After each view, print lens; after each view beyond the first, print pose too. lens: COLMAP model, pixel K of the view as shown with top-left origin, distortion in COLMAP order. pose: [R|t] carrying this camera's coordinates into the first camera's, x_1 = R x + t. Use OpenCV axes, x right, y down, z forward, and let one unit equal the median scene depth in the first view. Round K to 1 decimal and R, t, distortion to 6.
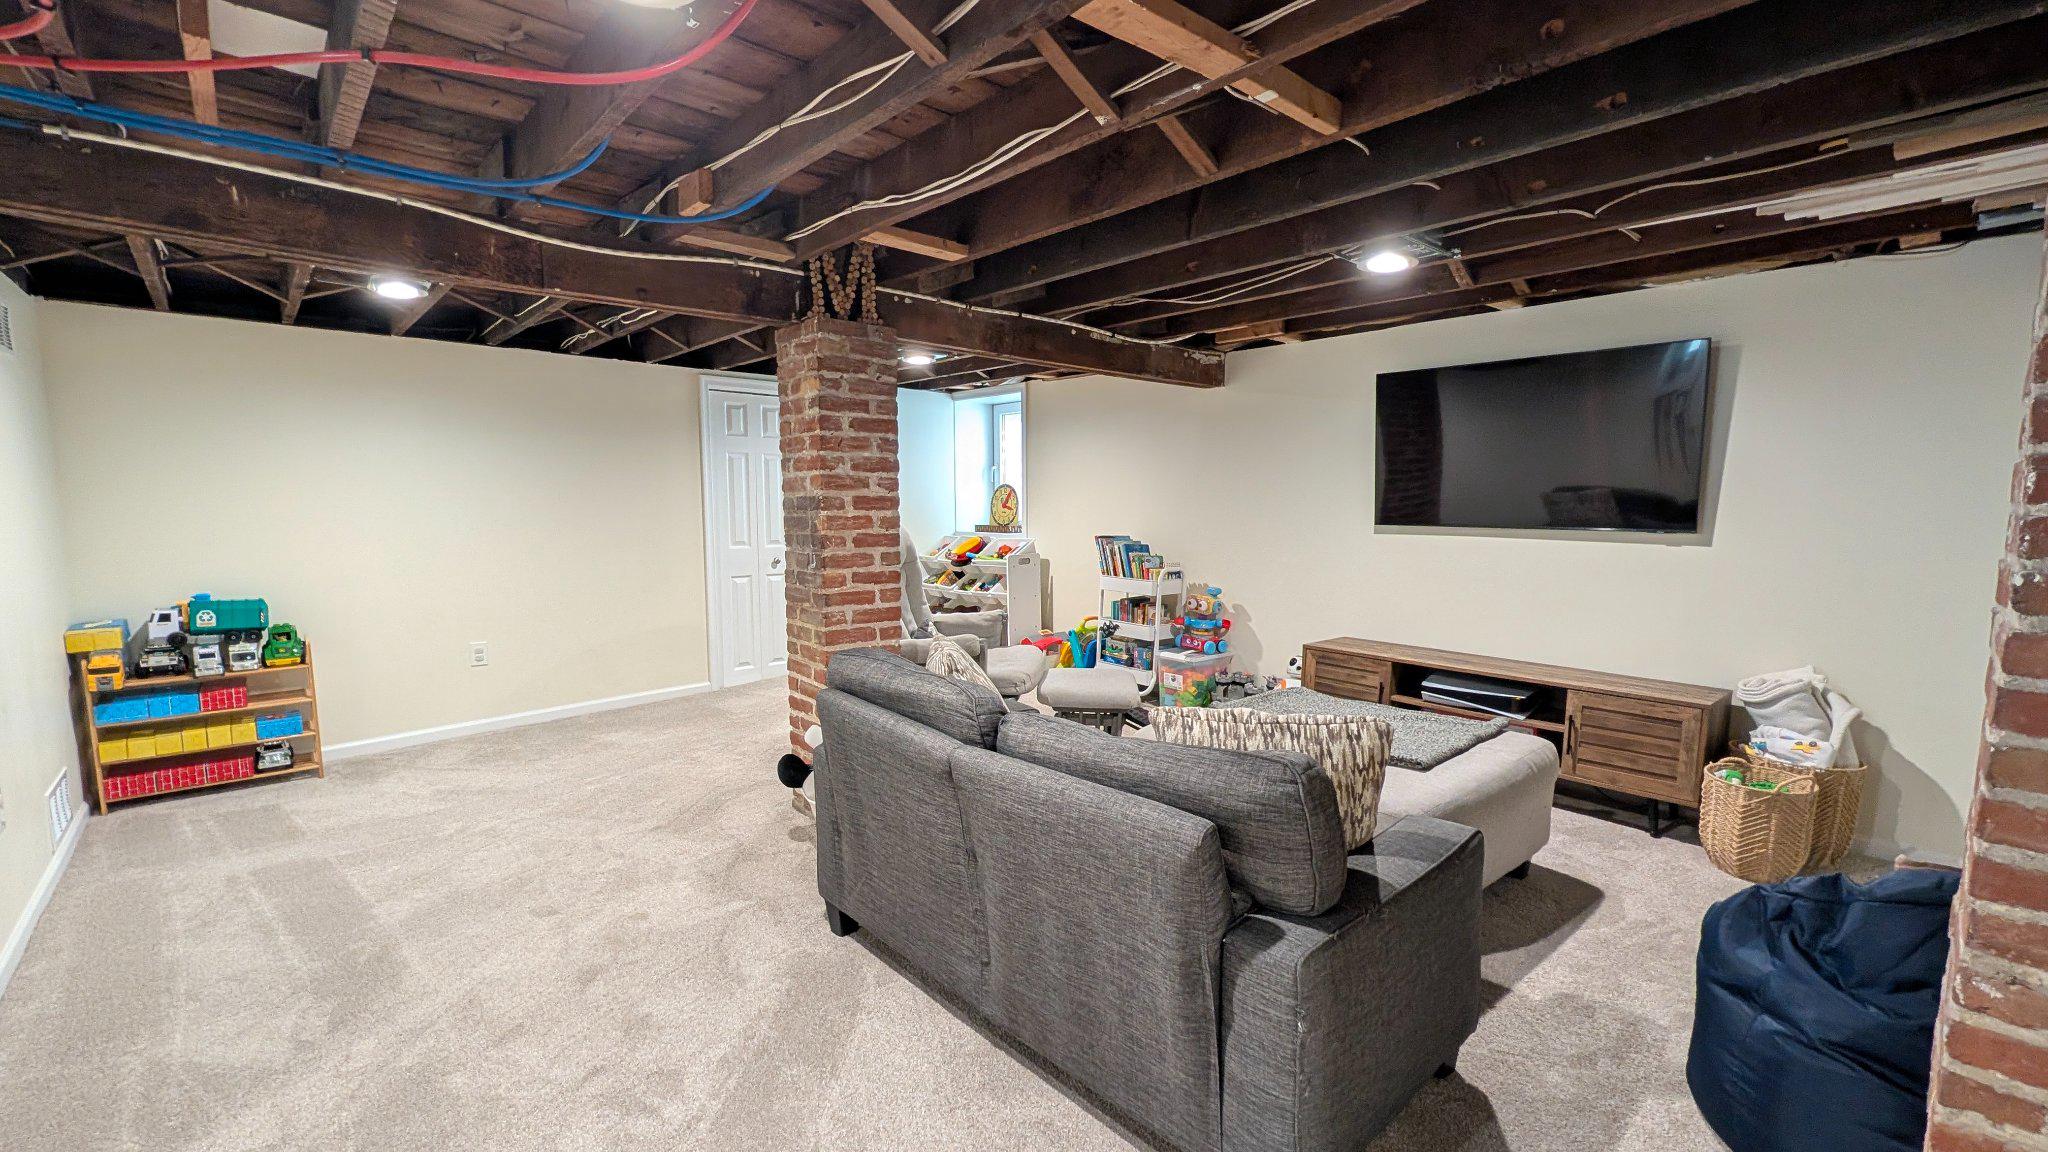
lens RADIAL K [[850.7, 0, 1020.0], [0, 850.7, 577.2], [0, 0, 1]] dist [-0.001573, -0.000090]
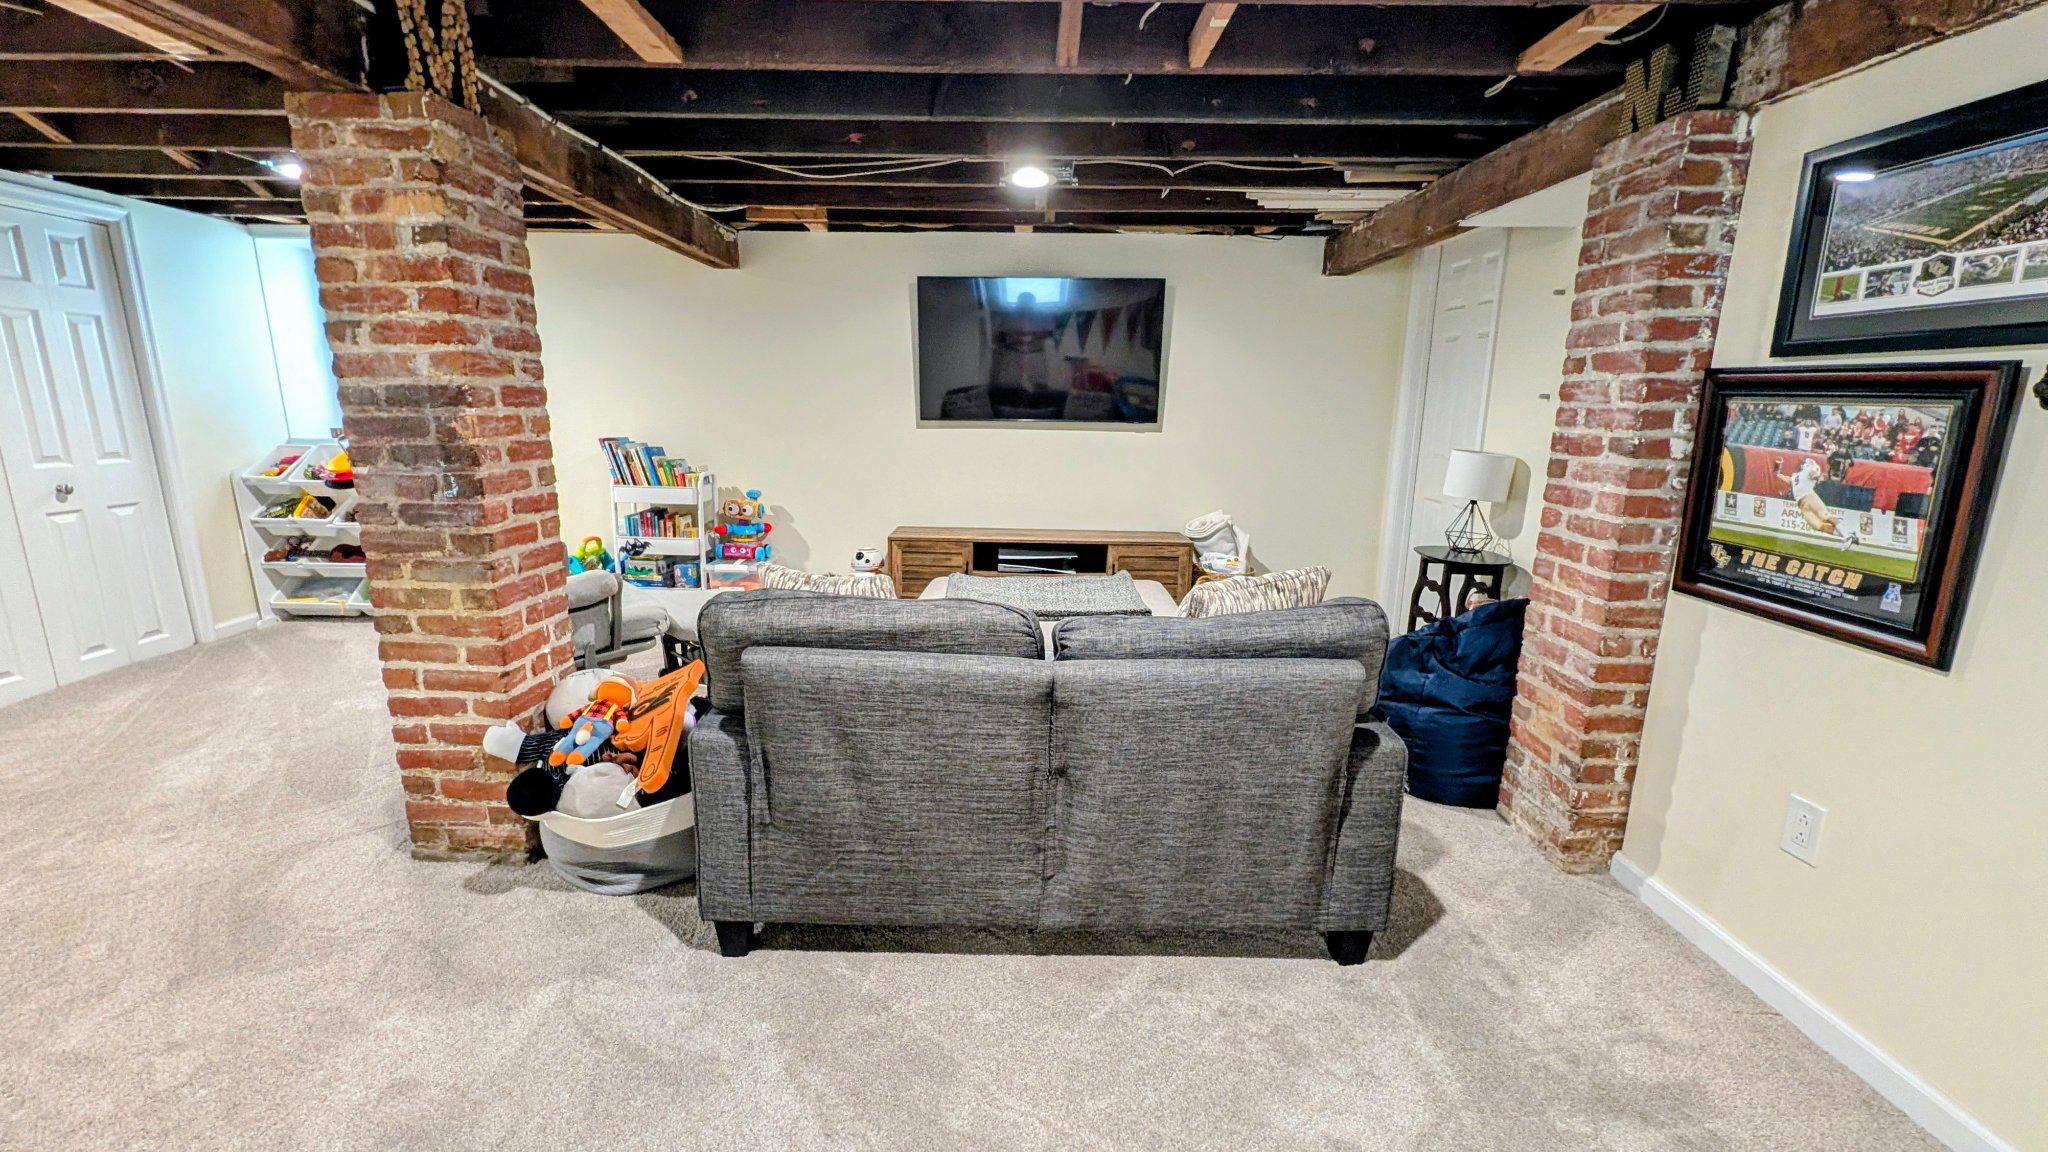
lens RADIAL K [[850.7, 0, 1020.0], [0, 850.7, 577.2], [0, 0, 1]] dist [-0.001573, -0.000090]
pose [[0.670964, -0.146391, 0.726895, -0.429120], [0.058729, 0.987729, 0.144711, -0.018347], [-0.739160, -0.054407, 0.671329, 0.228809]]
